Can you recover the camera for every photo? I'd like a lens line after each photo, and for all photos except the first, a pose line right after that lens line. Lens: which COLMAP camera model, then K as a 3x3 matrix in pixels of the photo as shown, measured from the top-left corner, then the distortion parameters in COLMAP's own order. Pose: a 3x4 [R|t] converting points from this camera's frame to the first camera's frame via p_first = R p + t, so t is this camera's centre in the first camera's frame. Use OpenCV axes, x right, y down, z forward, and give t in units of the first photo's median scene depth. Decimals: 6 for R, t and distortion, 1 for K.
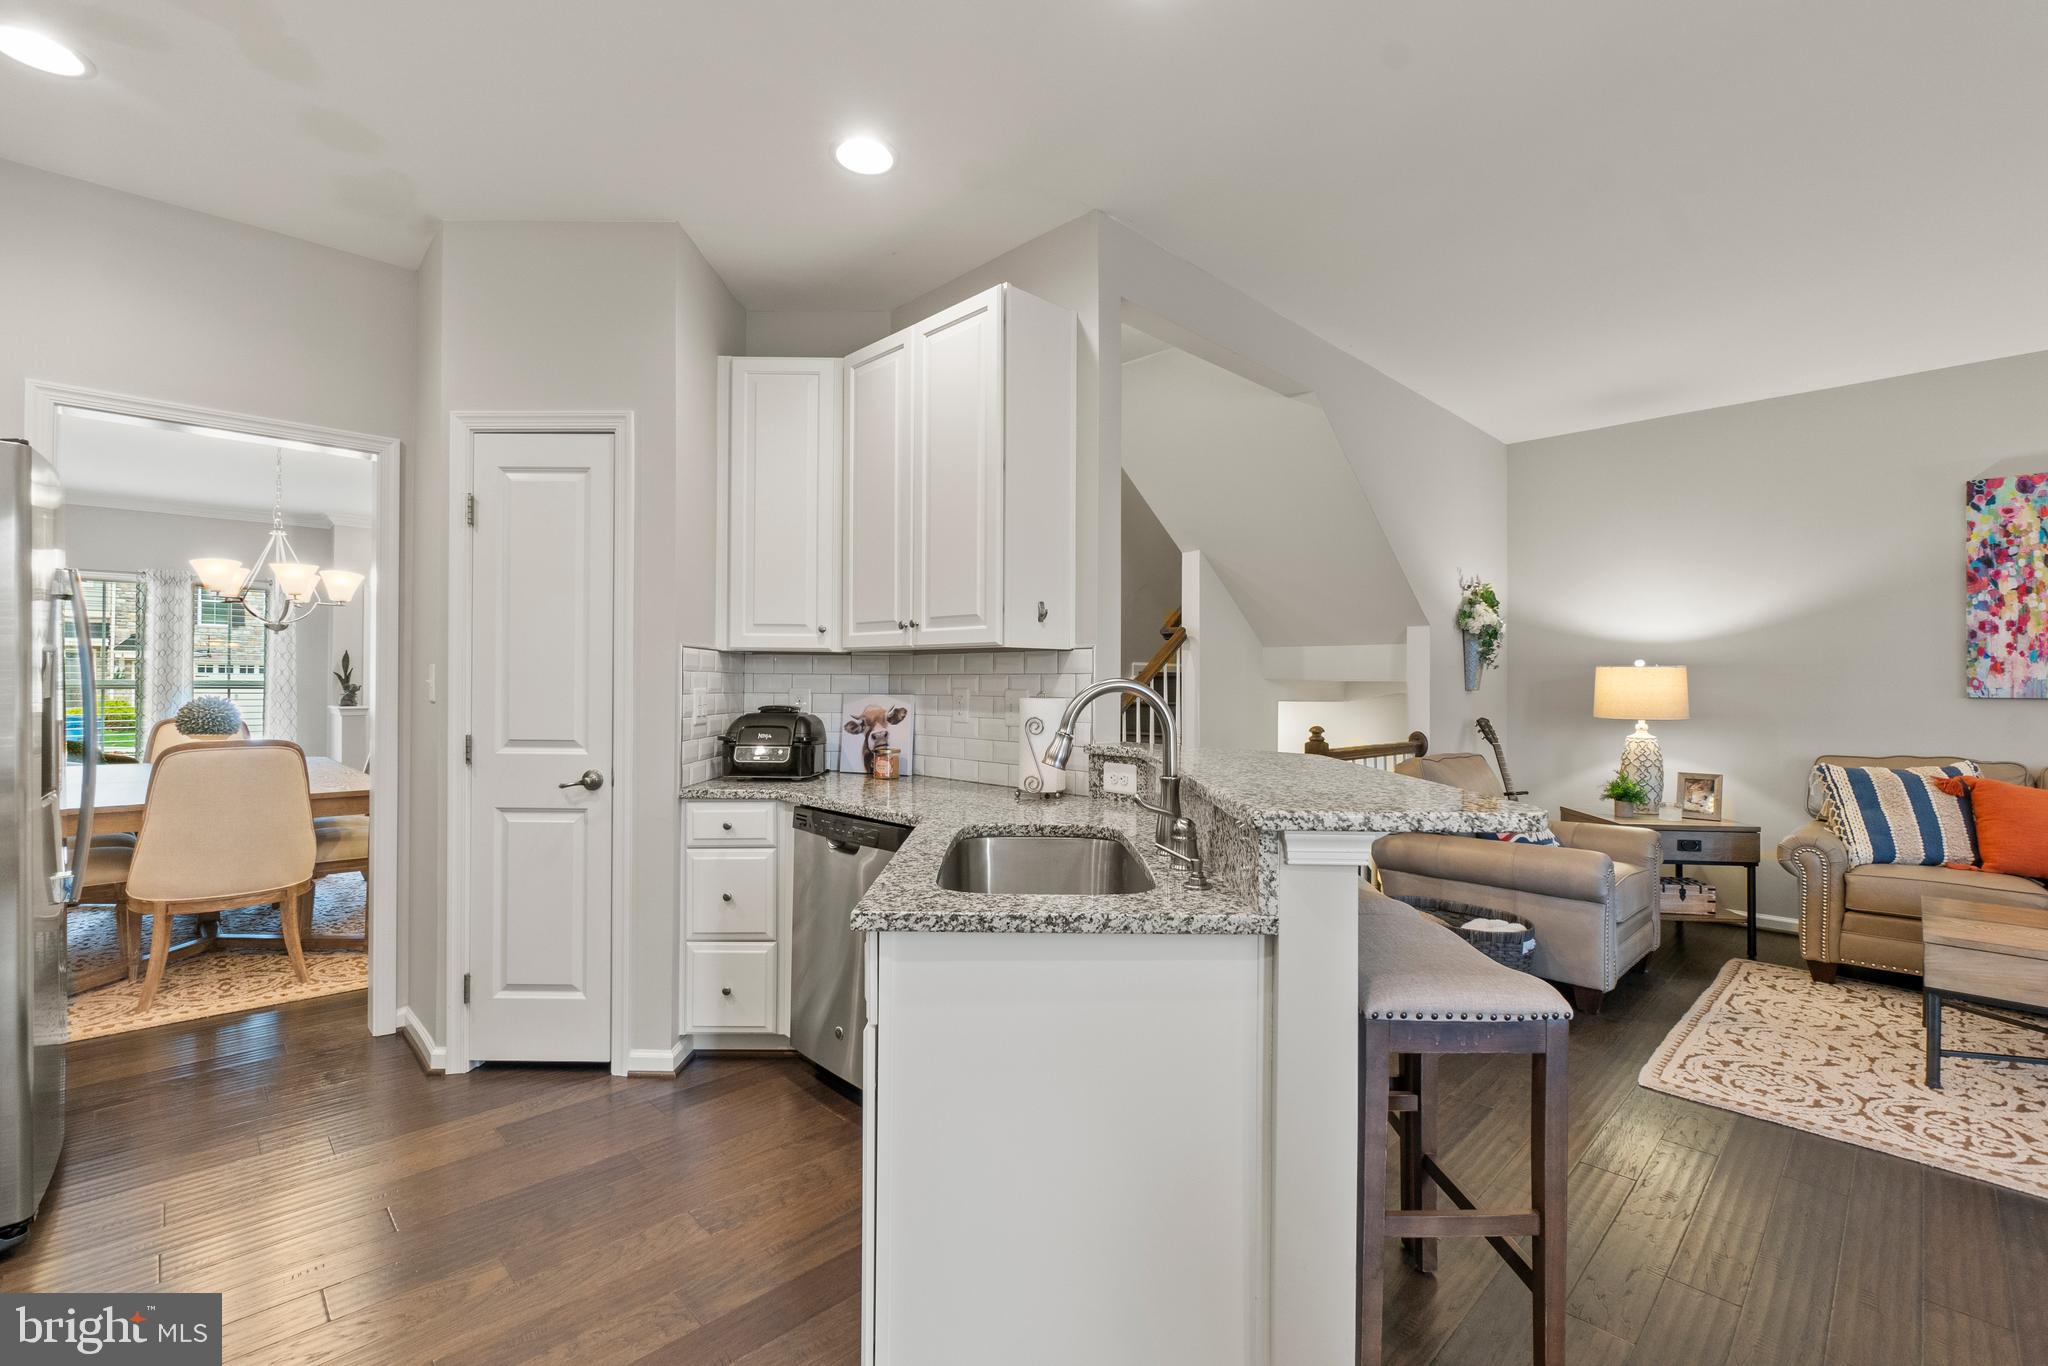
lens RADIAL K [[884.0, 0, 1018.1], [0, 884.0, 678.0], [0, 0, 1]] dist [-0.001255, -0.000593]
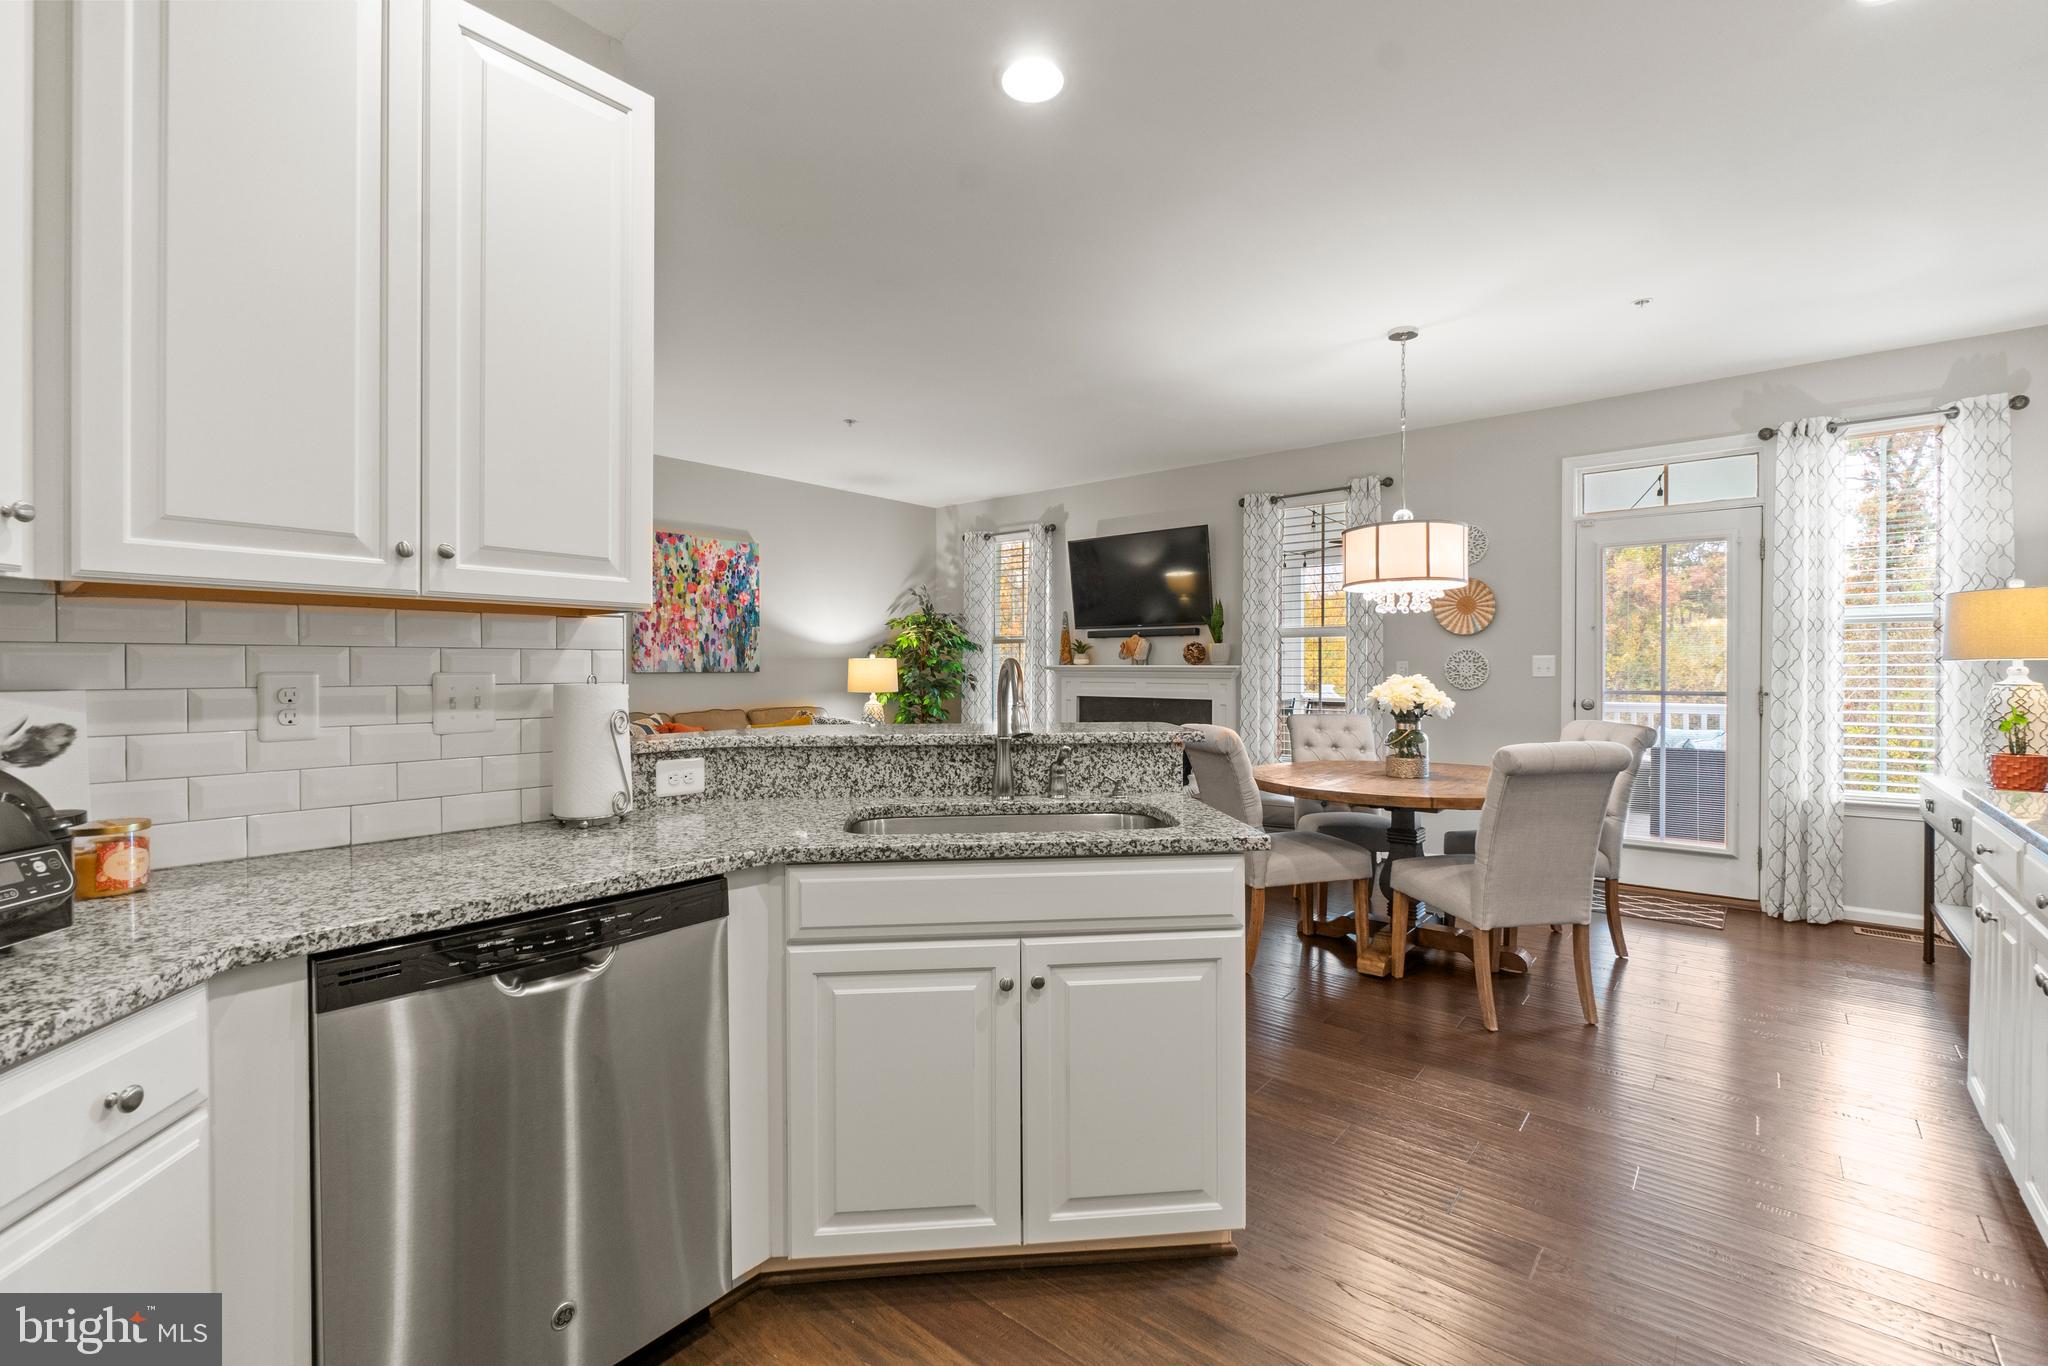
lens RADIAL K [[881.0, 0, 1015.7], [0, 881.0, 672.6], [0, 0, 1]] dist [-0.003470, -0.000282]
pose [[-0.098468, -0.010800, 0.995082, -0.493317], [-0.004493, 0.999936, 0.010409, 0.003355], [-0.995130, -0.003446, -0.098510, 0.510548]]
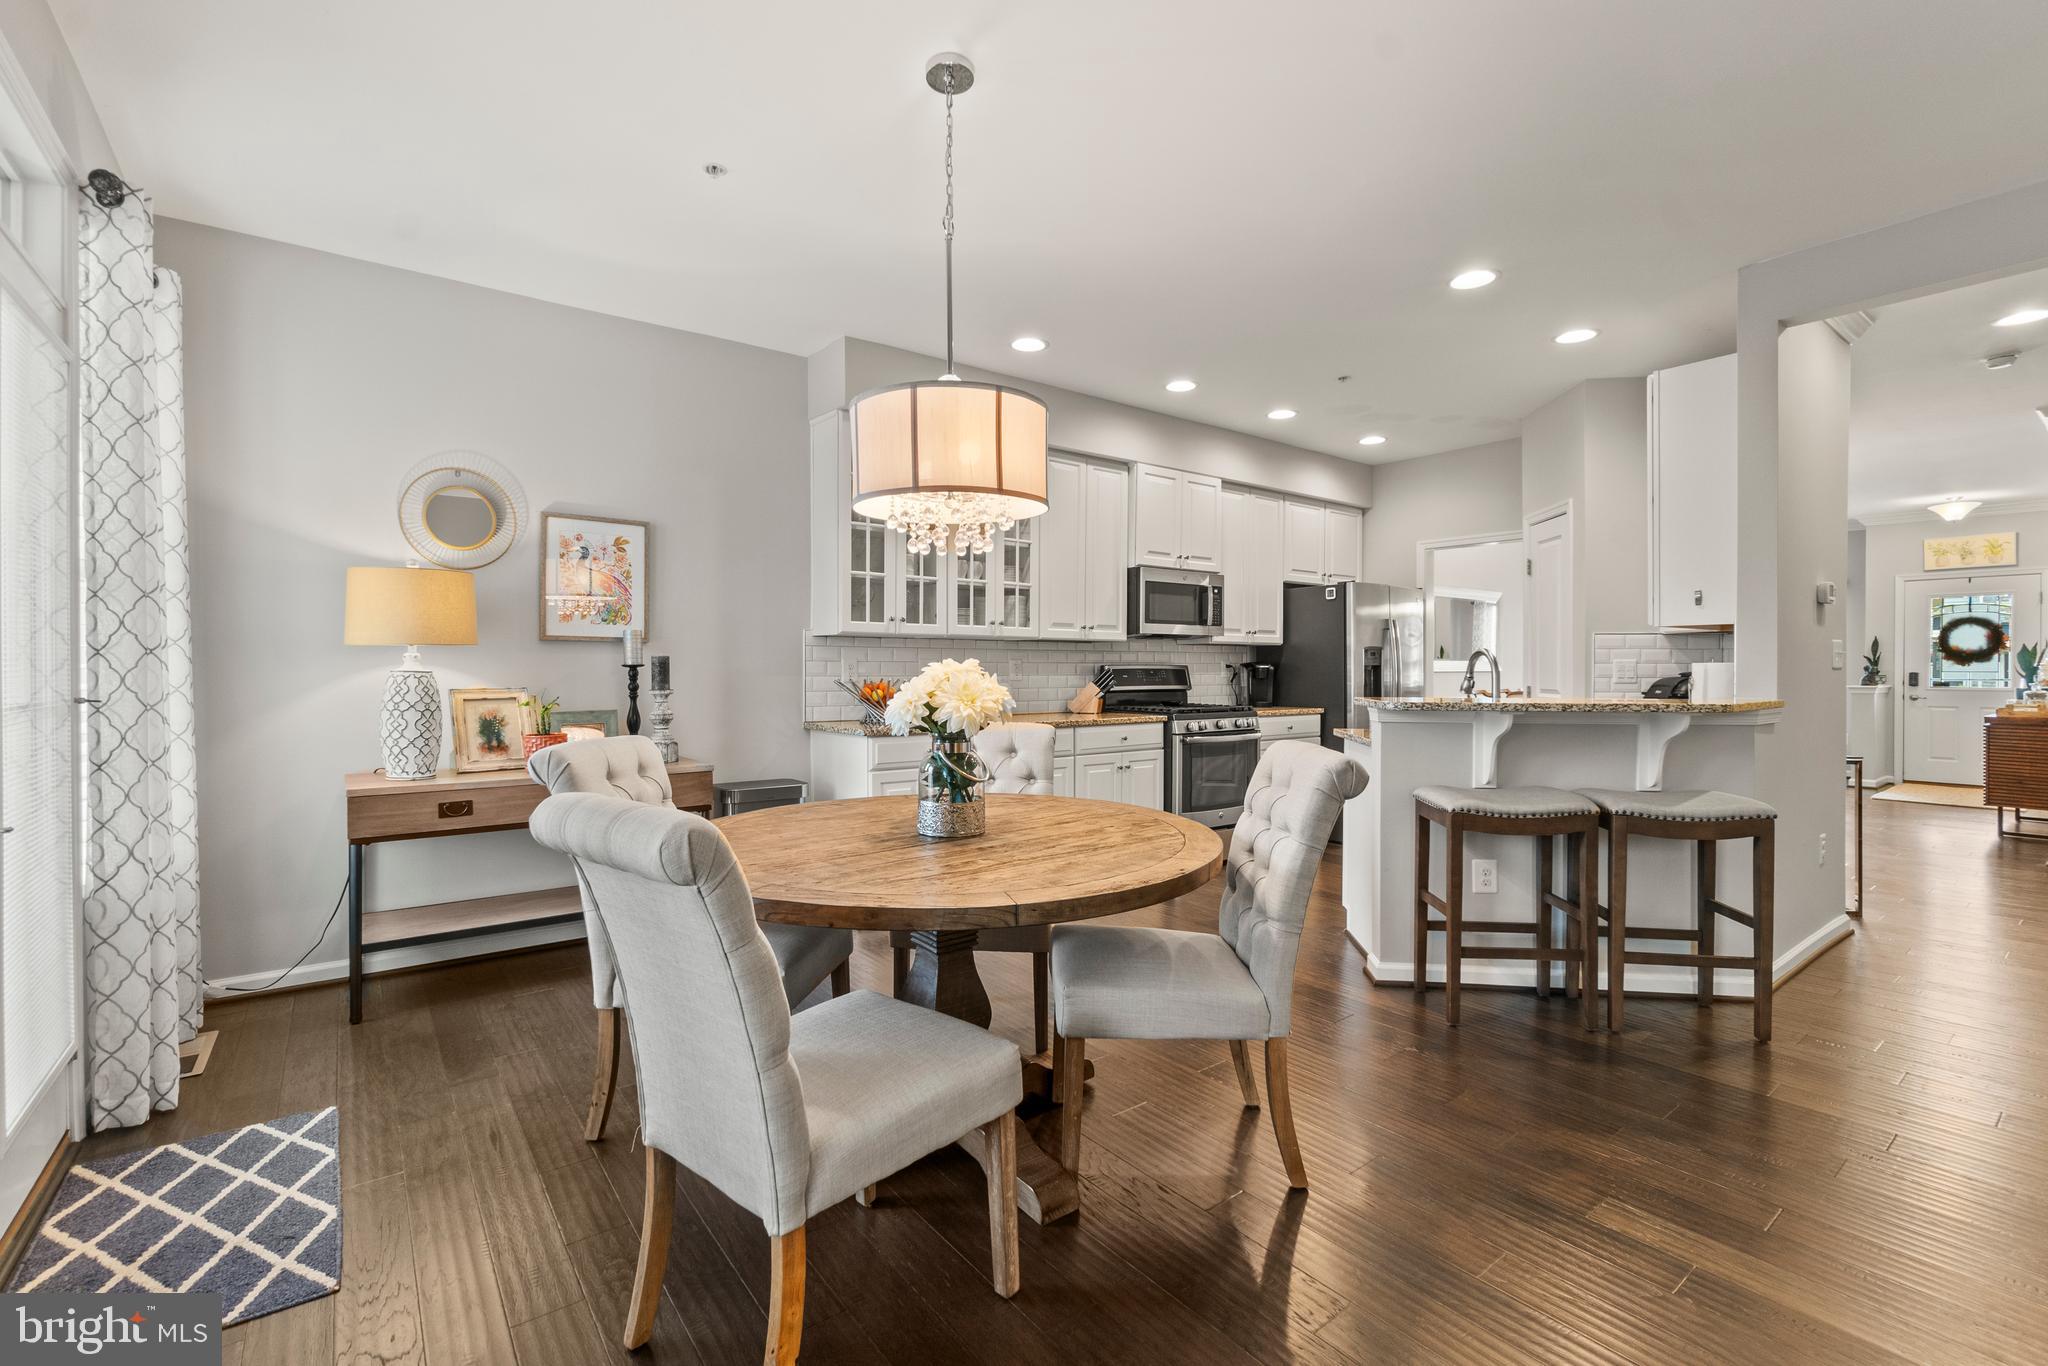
lens RADIAL K [[892.5, 0, 1016.3], [0, 892.5, 676.3], [0, 0, 1]] dist [-0.000991, -0.000338]
pose [[-0.118943, 0.003975, -0.992893, 1.014617], [0.004042, 0.999986, 0.003519, 0.023258], [0.992893, -0.003595, -0.118958, 0.096568]]
